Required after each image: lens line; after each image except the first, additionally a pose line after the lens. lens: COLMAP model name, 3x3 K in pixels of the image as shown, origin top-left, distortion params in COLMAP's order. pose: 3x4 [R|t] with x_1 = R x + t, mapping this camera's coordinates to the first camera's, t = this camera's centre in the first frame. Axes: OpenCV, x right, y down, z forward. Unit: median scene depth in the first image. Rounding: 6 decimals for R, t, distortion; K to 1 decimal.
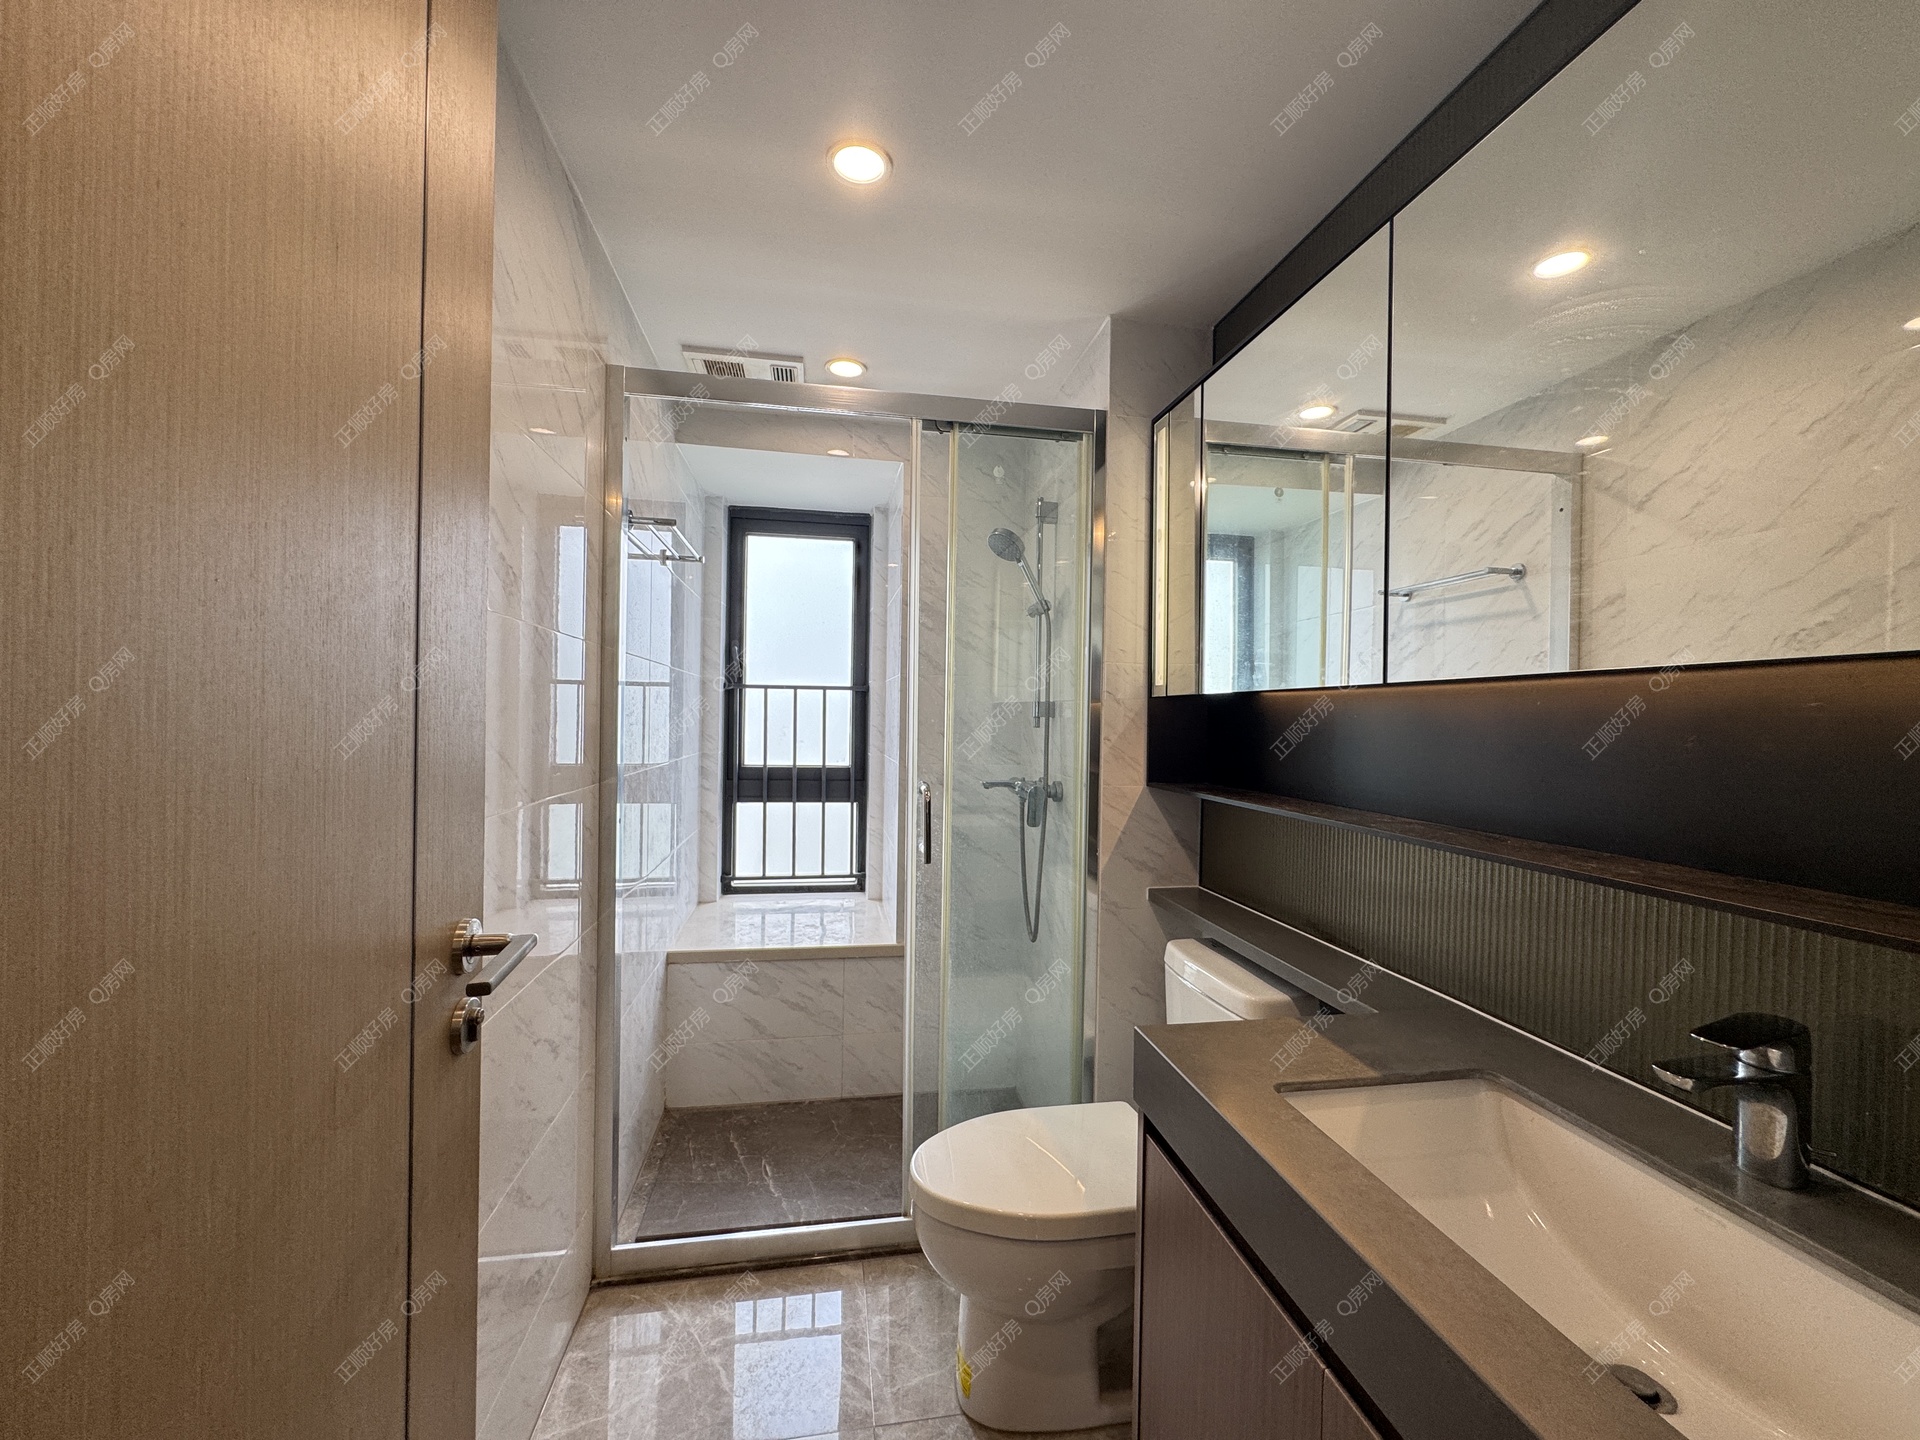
lens RADIAL K [[773.2, 0, 960.2], [0, 773.2, 712.5], [0, 0, 1]] dist [0.000899, -0.000062]
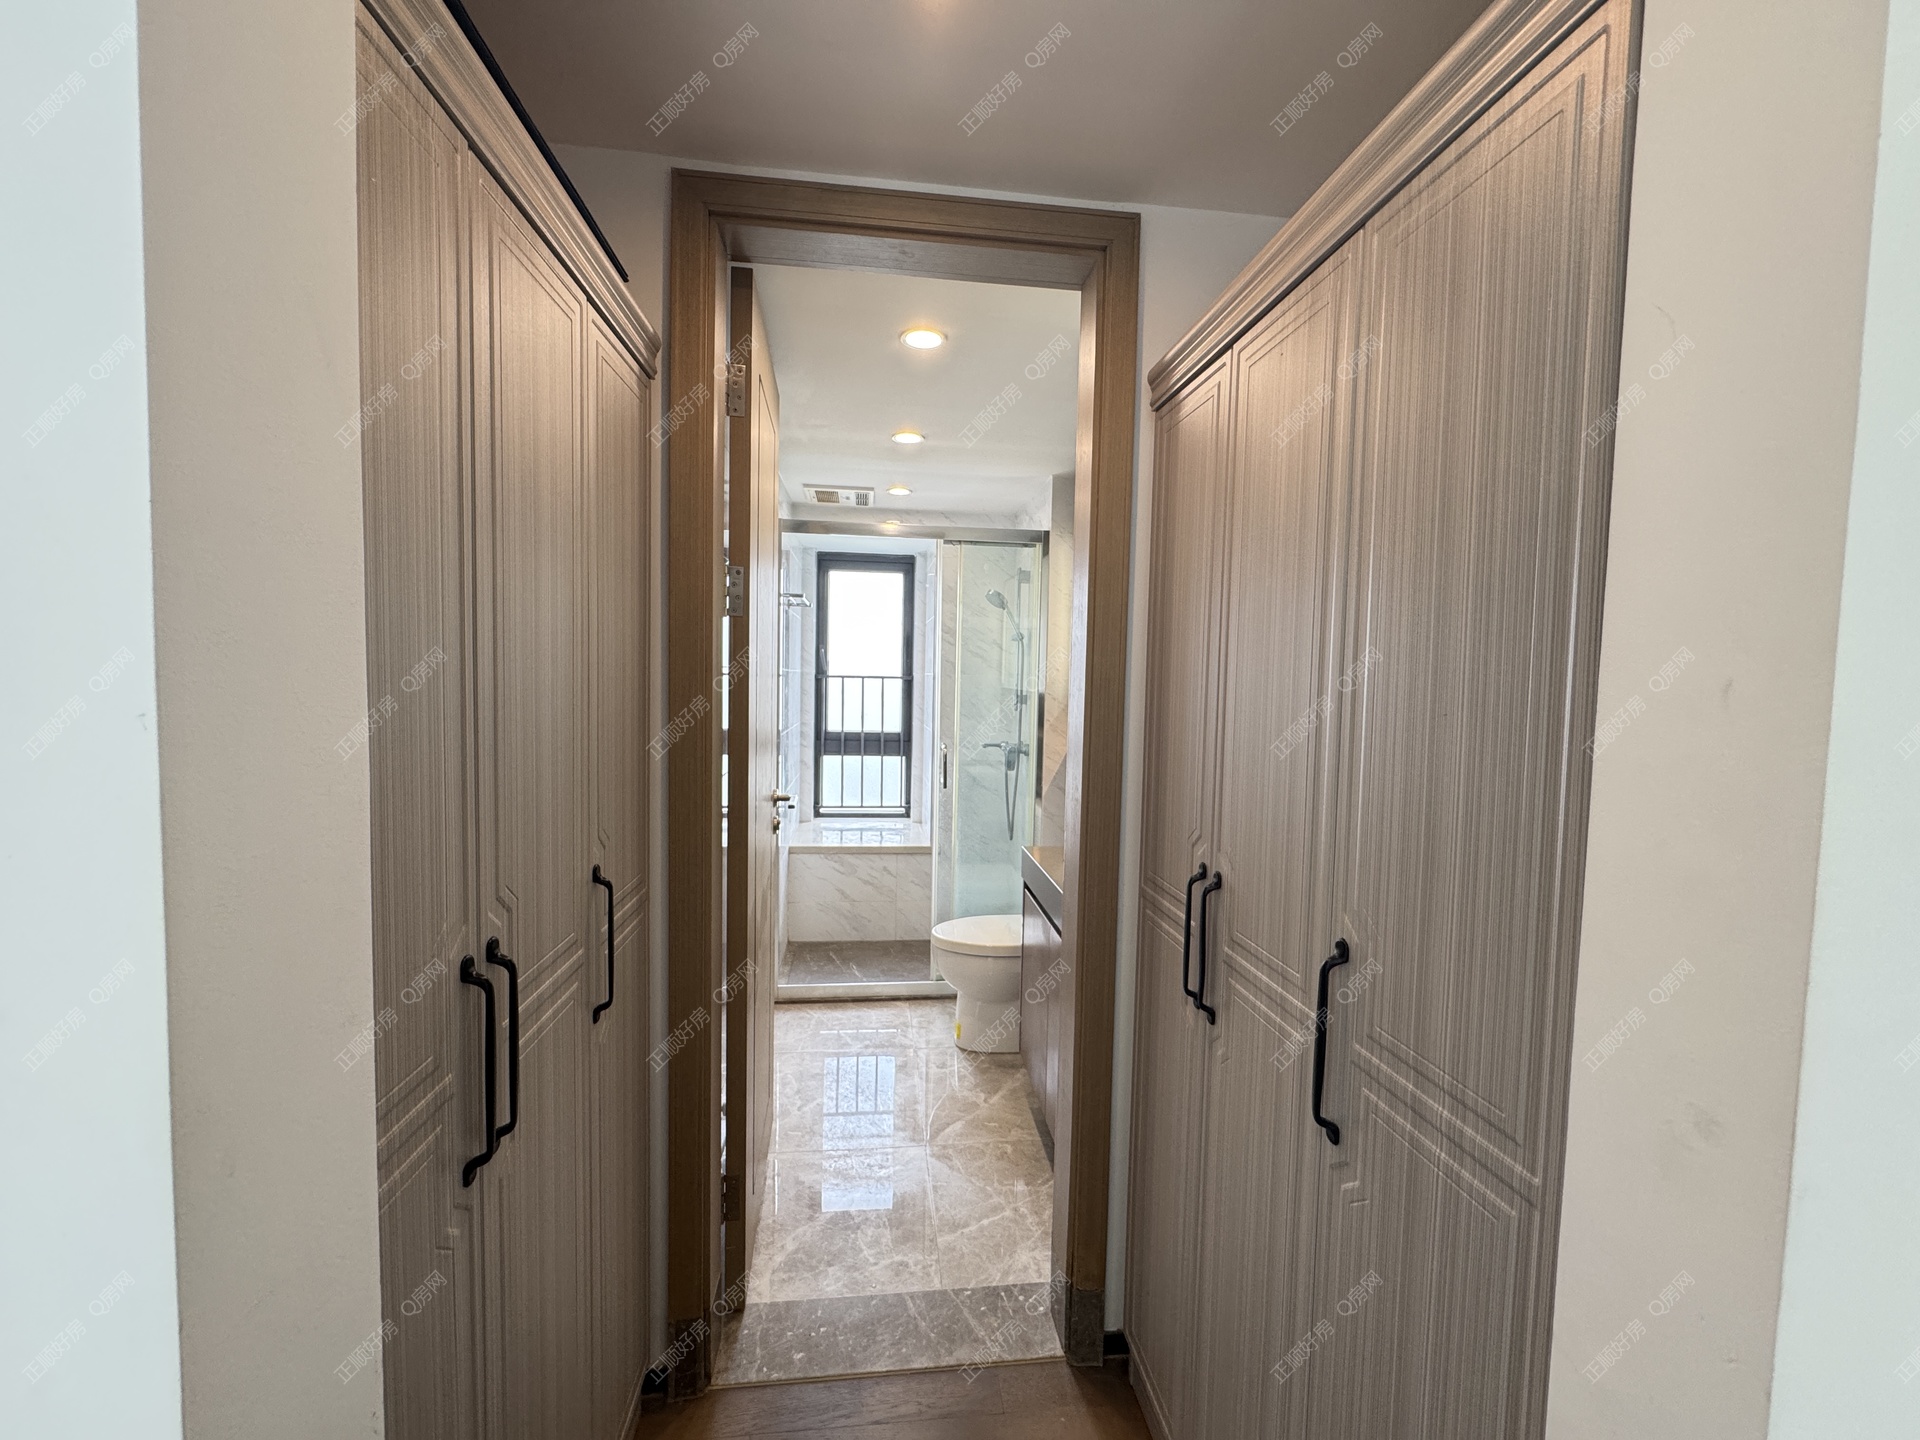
lens RADIAL K [[773.2, 0, 961.9], [0, 773.2, 713.7], [0, 0, 1]] dist [0.000899, -0.000062]
pose [[0.998339, 0.008183, -0.057030, 0.057392], [-0.005169, 0.998591, 0.052805, -0.043020], [0.057381, -0.052422, 0.996975, -0.454610]]
